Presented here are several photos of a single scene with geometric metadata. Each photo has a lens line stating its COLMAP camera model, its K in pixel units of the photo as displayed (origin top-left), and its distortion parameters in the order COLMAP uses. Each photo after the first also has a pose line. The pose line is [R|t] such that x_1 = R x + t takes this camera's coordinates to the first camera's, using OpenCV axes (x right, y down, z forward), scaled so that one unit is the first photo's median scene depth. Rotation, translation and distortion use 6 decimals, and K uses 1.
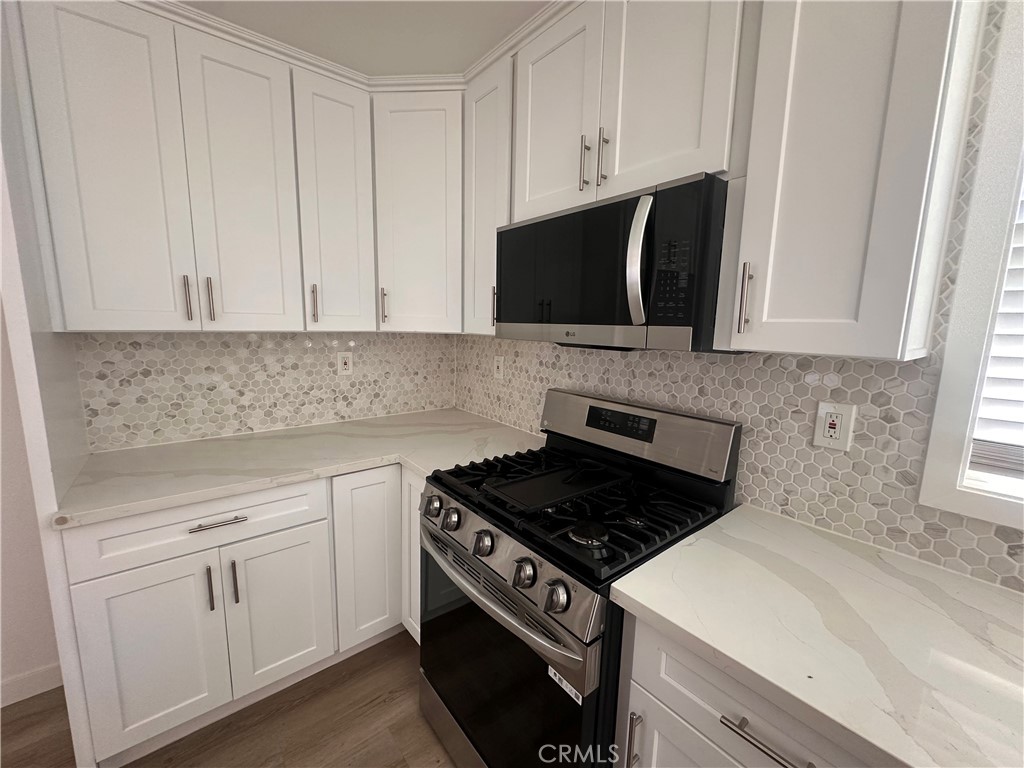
lens RADIAL K [[409.2, 0, 513.5], [0, 409.2, 383.8], [0, 0, 1]] dist [-0.003340, 0.000552]
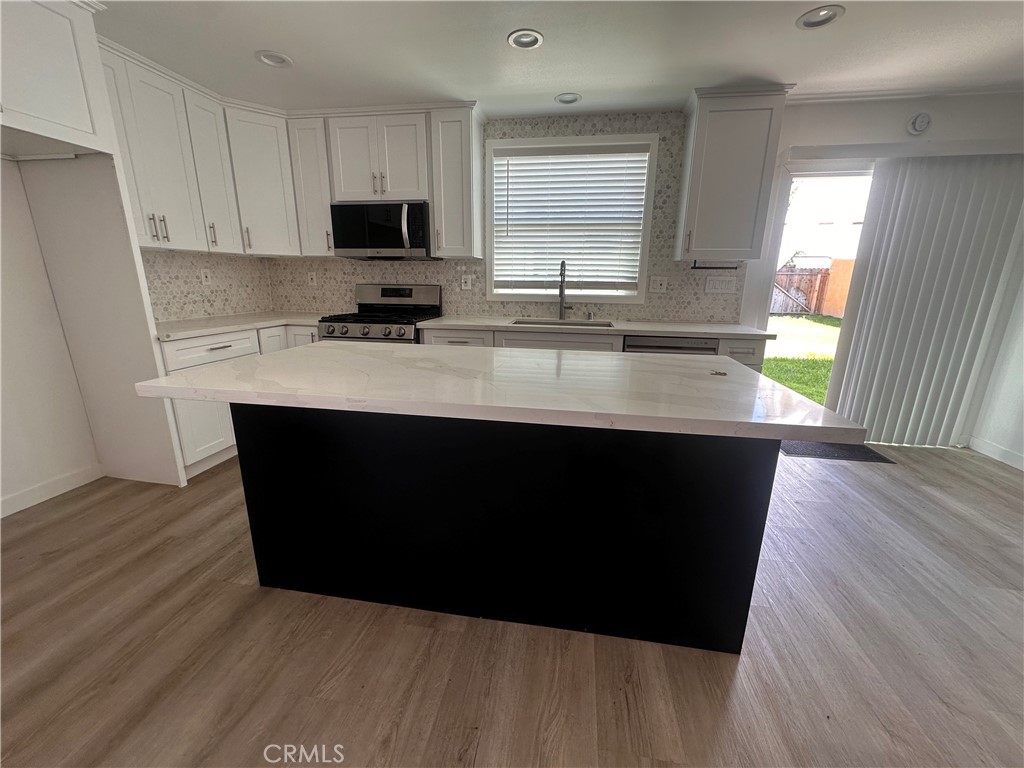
lens RADIAL K [[409.2, 0, 512.1], [0, 409.2, 384.2], [0, 0, 1]] dist [-0.003340, 0.000552]
pose [[0.753916, -0.176915, 0.632702, -0.732397], [0.101608, 0.982871, 0.153755, 0.278765], [-0.649066, -0.051631, 0.758978, -1.122427]]
